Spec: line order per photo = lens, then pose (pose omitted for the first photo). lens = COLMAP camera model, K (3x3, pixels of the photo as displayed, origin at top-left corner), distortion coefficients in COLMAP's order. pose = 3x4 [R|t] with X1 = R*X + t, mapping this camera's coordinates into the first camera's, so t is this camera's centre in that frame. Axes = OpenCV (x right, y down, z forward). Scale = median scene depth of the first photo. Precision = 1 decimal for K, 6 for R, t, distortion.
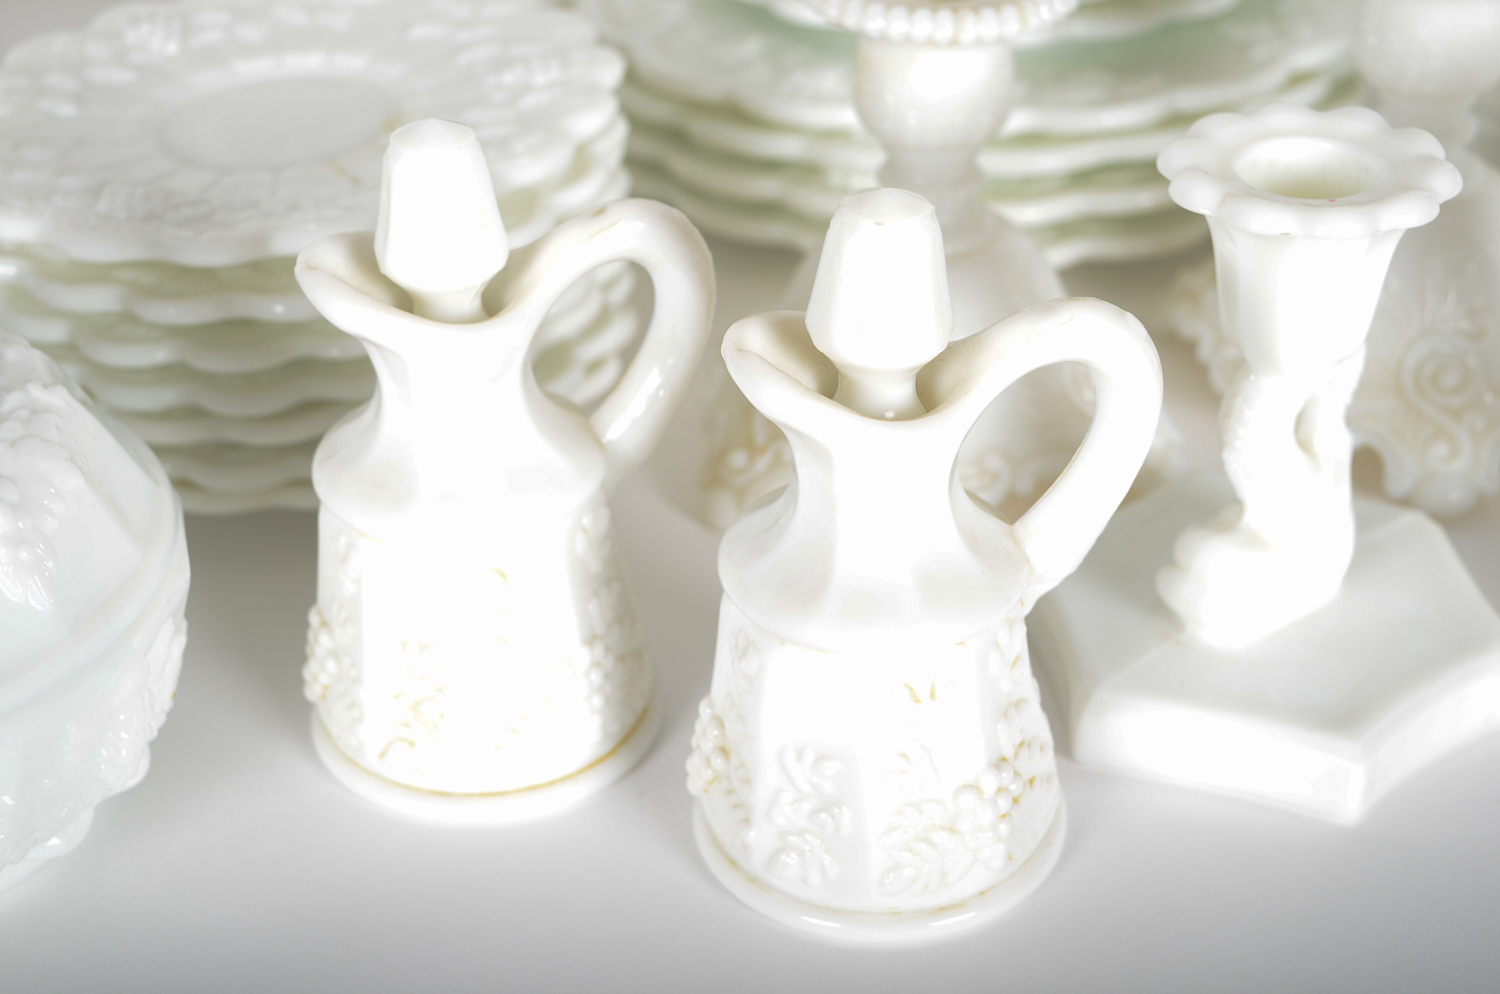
lens RADIAL K [[2576.5, 0, 752.5], [0, 2576.5, 501.4], [0, 0, 1]] dist [-0.004569, 0.000000]
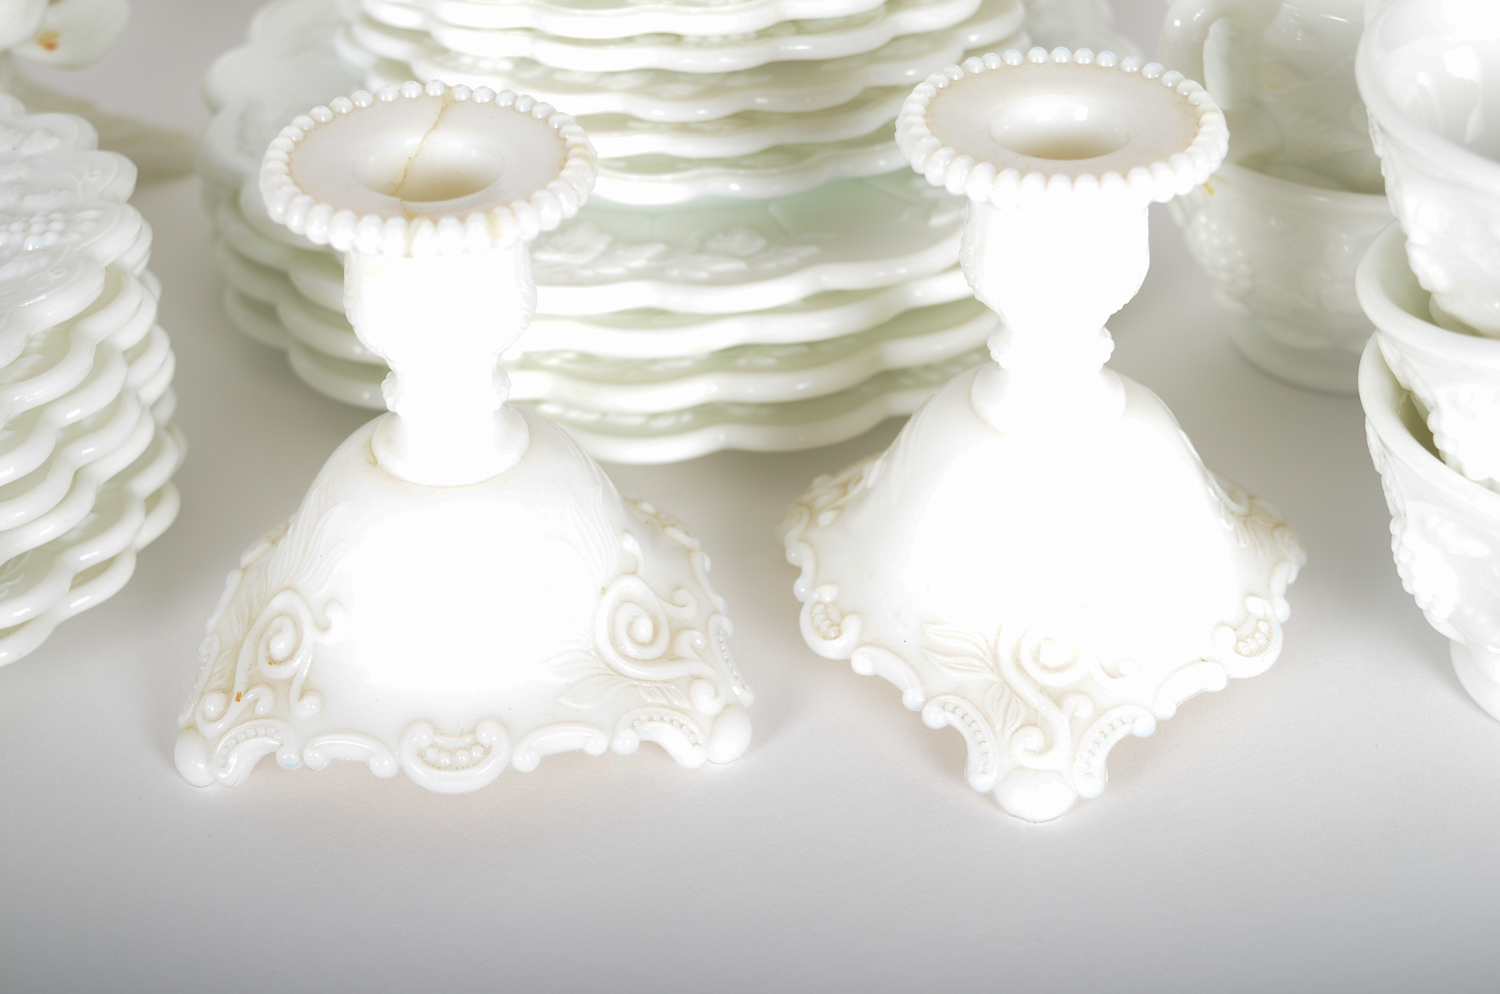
lens RADIAL K [[2519.2, 0, 746.4], [0, 2519.2, 501.6], [0, 0, 1]] dist [0.020424, 0.000000]
pose [[0.996154, 0.051194, -0.071112, 0.260054], [-0.049415, 0.998425, 0.026550, -0.131100], [0.072360, -0.022934, 0.997115, 0.198107]]
